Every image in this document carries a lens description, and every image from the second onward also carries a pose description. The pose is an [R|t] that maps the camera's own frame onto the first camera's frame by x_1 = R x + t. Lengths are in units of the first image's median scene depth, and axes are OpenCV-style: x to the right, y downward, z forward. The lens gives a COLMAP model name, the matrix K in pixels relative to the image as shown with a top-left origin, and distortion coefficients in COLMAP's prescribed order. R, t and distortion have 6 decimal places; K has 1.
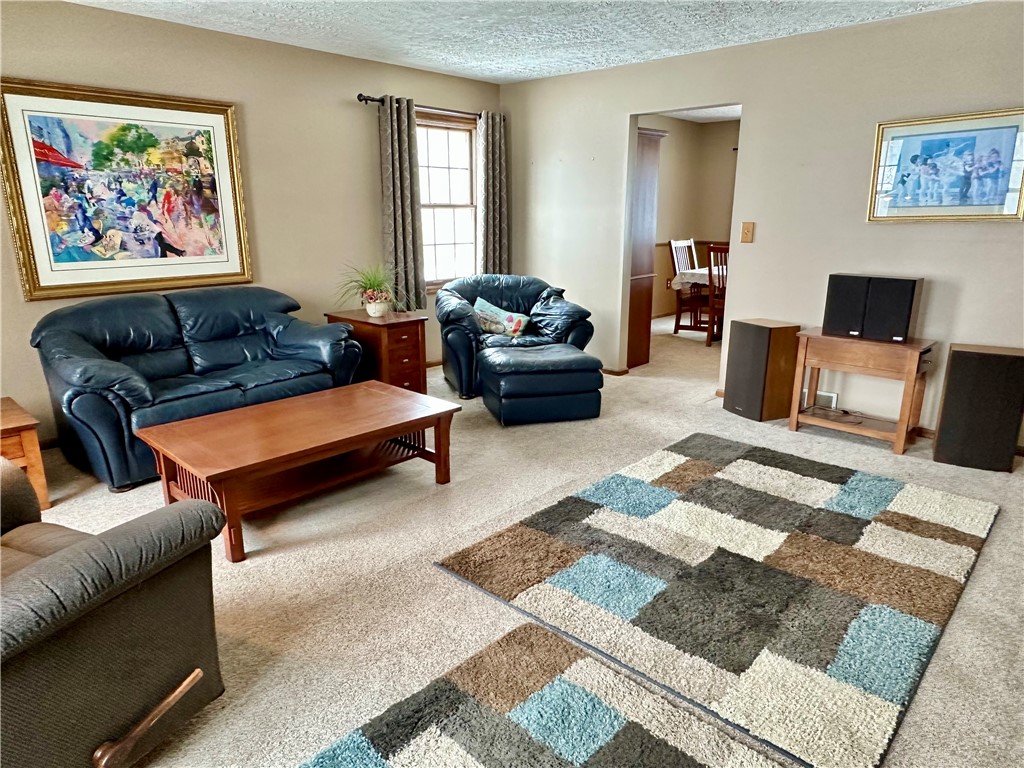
lens RADIAL K [[653.3, 0, 511.9], [0, 653.3, 384.8], [0, 0, 1]] dist [0.005147, 0.000528]
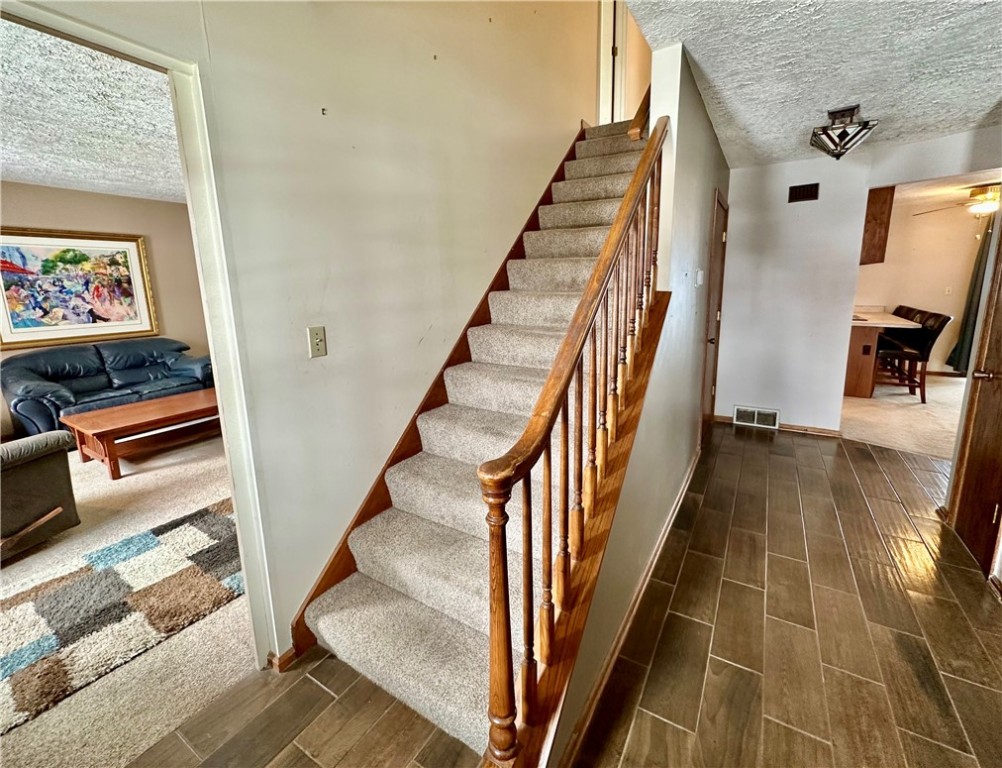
lens RADIAL K [[427.6, 0, 516.7], [0, 427.6, 359.2], [0, 0, 1]] dist [0.000055, 0.000187]
pose [[0.975569, -0.052014, 0.213448, 0.322793], [0.069269, 0.994837, -0.074167, 0.063991], [-0.208488, 0.087140, 0.974135, -0.336033]]
